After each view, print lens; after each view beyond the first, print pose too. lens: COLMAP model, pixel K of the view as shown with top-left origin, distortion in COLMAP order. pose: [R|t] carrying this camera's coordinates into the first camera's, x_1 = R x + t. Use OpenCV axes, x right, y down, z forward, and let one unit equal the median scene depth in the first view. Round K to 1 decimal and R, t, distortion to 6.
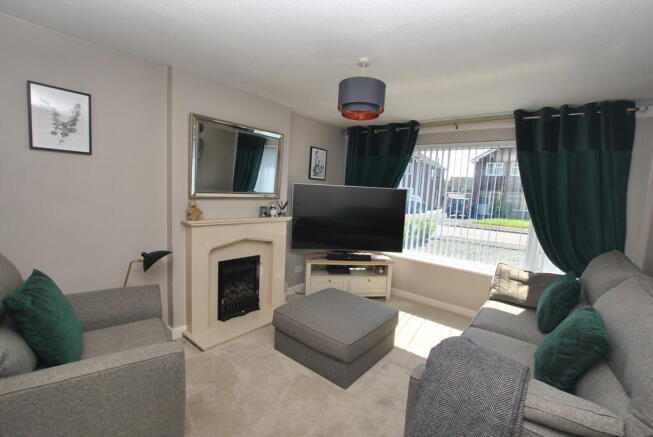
lens RADIAL K [[289.7, 0, 332.5], [0, 289.7, 219.6], [0, 0, 1]] dist [-0.025451, 0.001204]
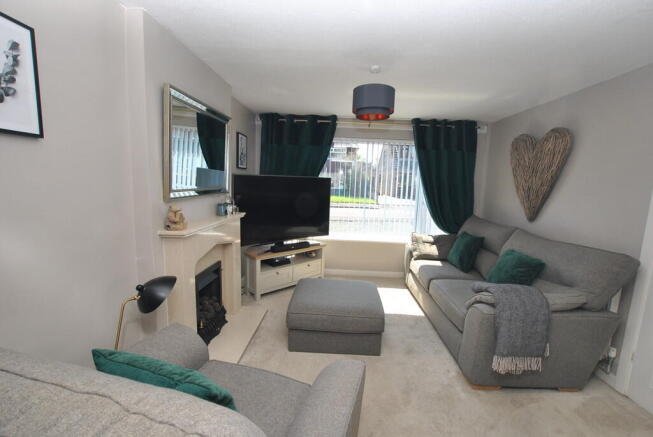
lens RADIAL K [[289.7, 0, 332.5], [0, 289.7, 219.6], [0, 0, 1]] dist [-0.025451, 0.001204]
pose [[0.796344, -0.106417, 0.595409, -0.508950], [0.067981, 0.993911, 0.086719, -0.051229], [-0.601011, -0.028581, 0.798729, 0.132886]]
